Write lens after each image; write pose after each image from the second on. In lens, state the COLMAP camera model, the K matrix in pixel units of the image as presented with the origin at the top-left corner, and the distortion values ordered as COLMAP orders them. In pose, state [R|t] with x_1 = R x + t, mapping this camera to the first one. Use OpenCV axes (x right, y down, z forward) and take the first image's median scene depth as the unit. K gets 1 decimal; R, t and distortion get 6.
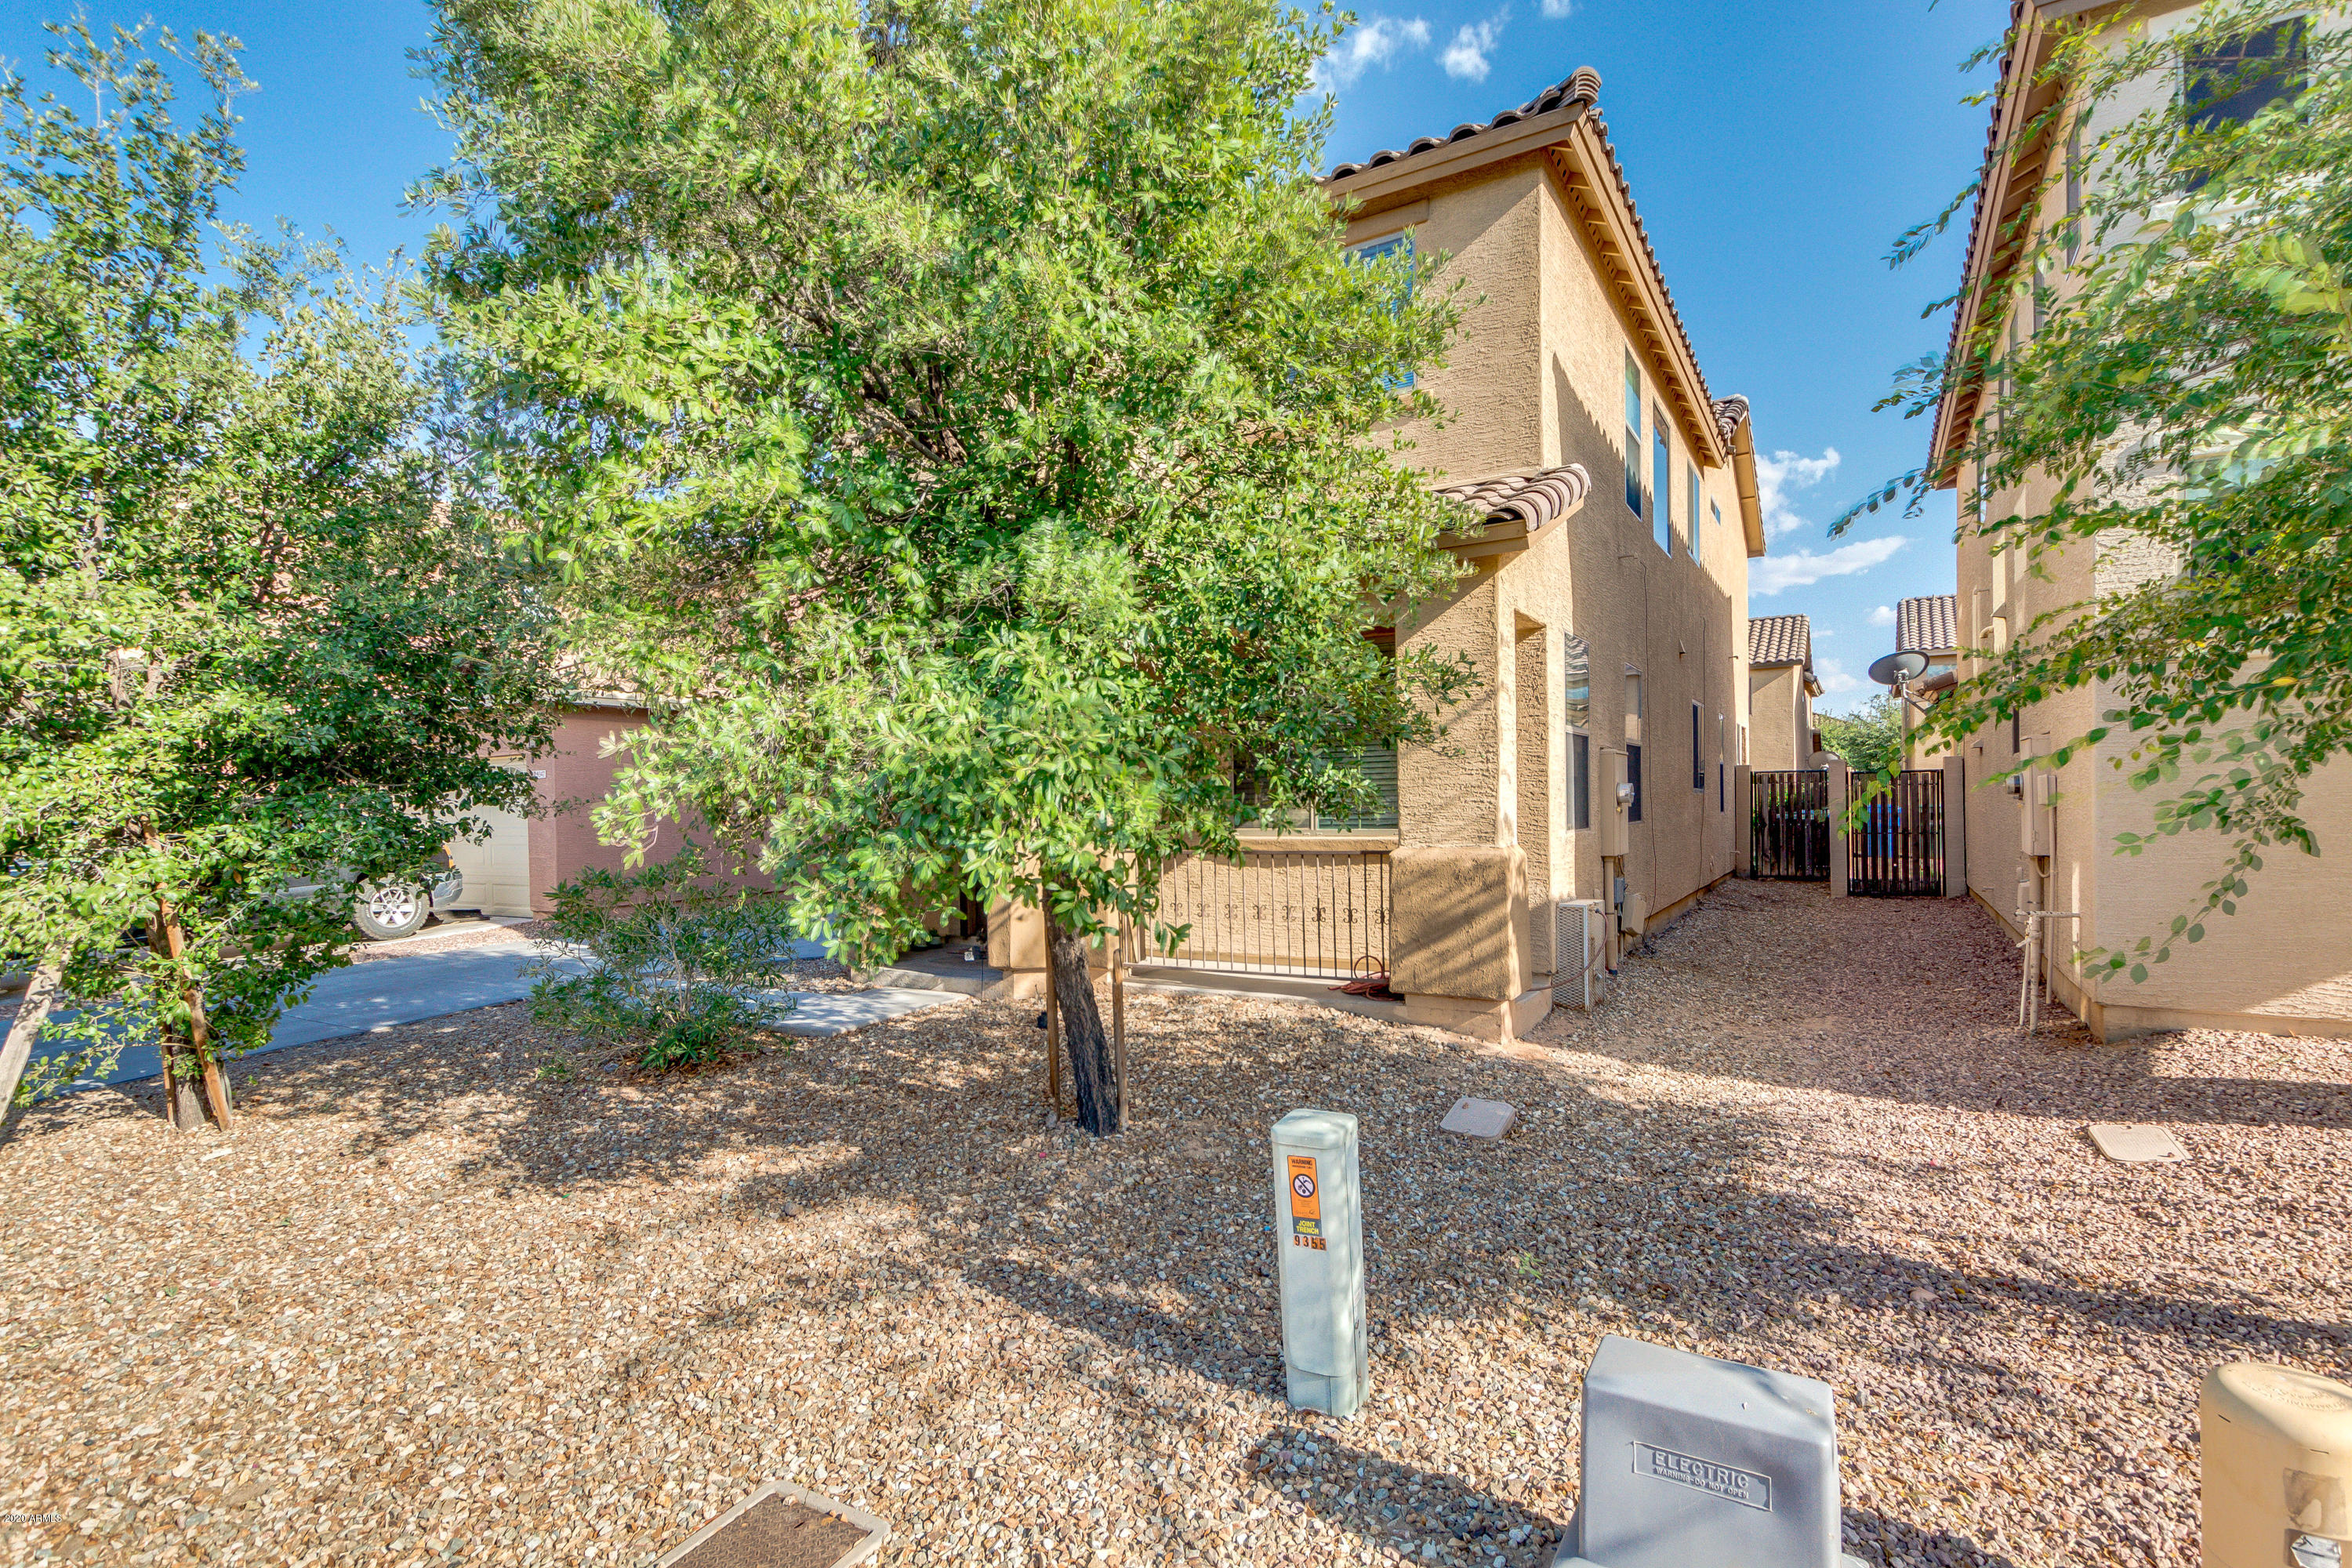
lens RADIAL K [[1144.6, 0, 1179.4], [0, 1144.6, 791.9], [0, 0, 1]] dist [0.005697, -0.001716]
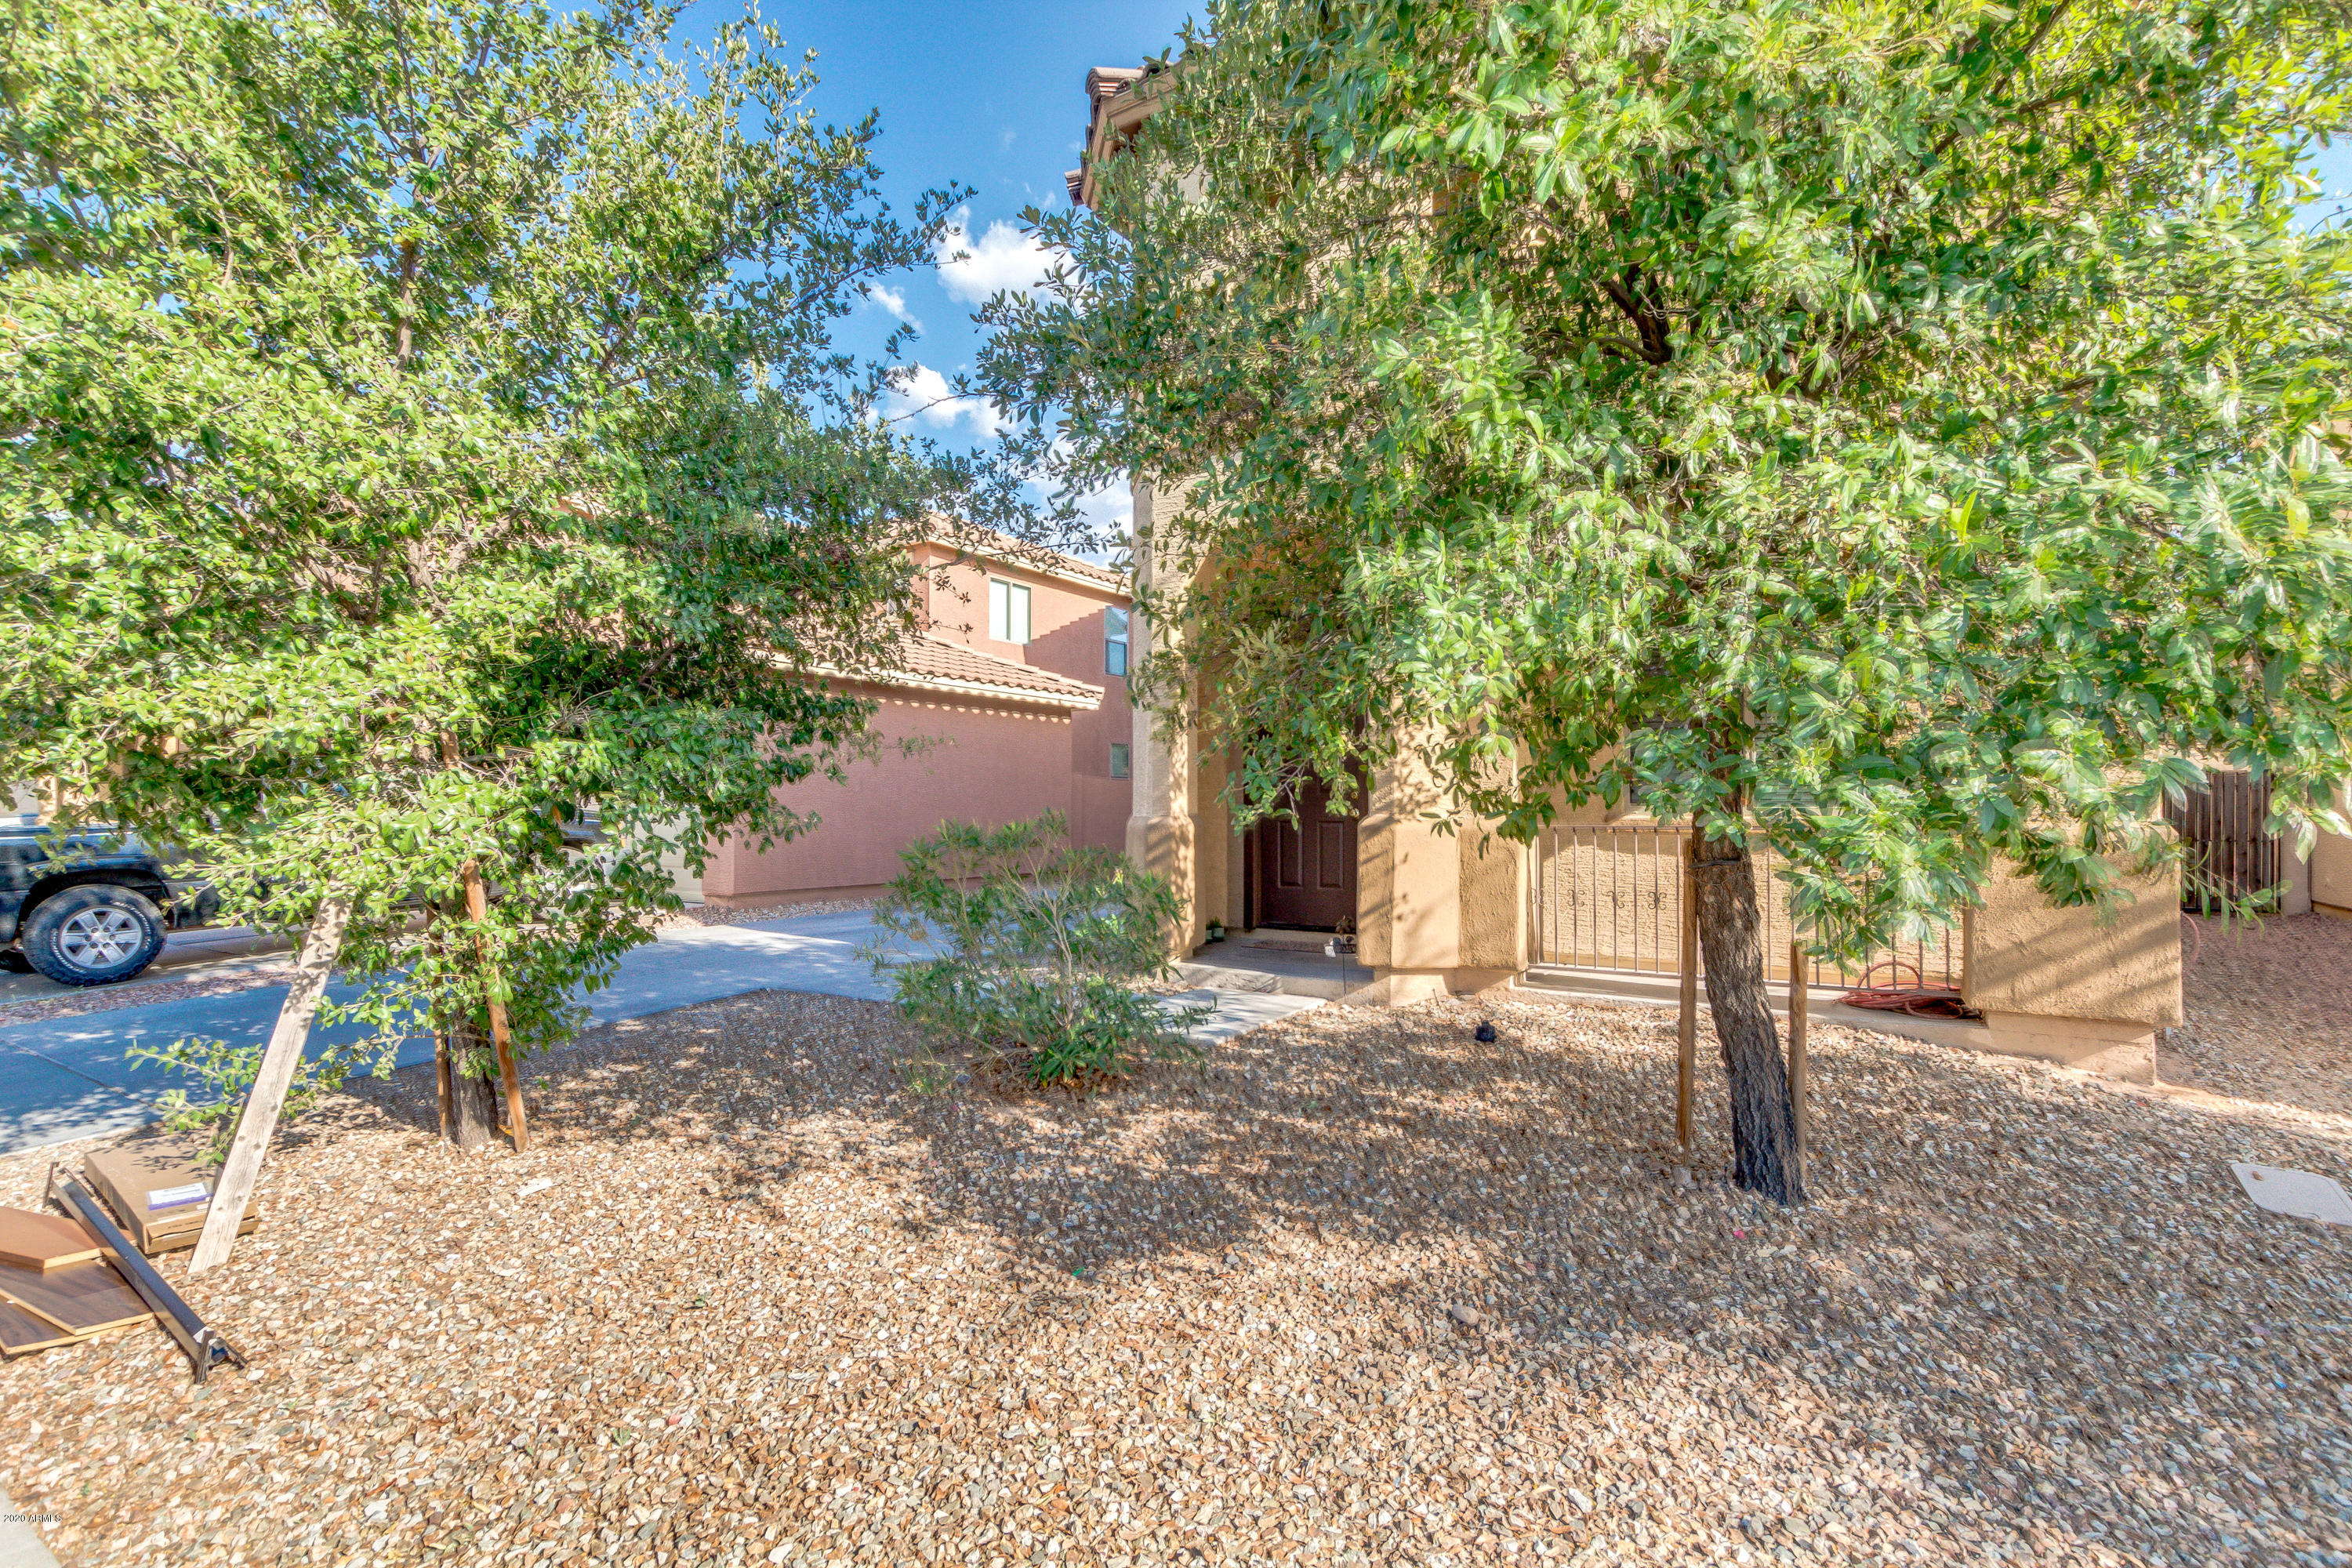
lens RADIAL K [[1144.6, 0, 1172.4], [0, 1144.6, 789.9], [0, 0, 1]] dist [0.005697, -0.001716]
pose [[0.999011, 0.017875, -0.040713, -0.410798], [-0.018328, 0.999774, -0.010794, 0.061135], [0.040511, 0.011529, 0.999113, 0.282030]]
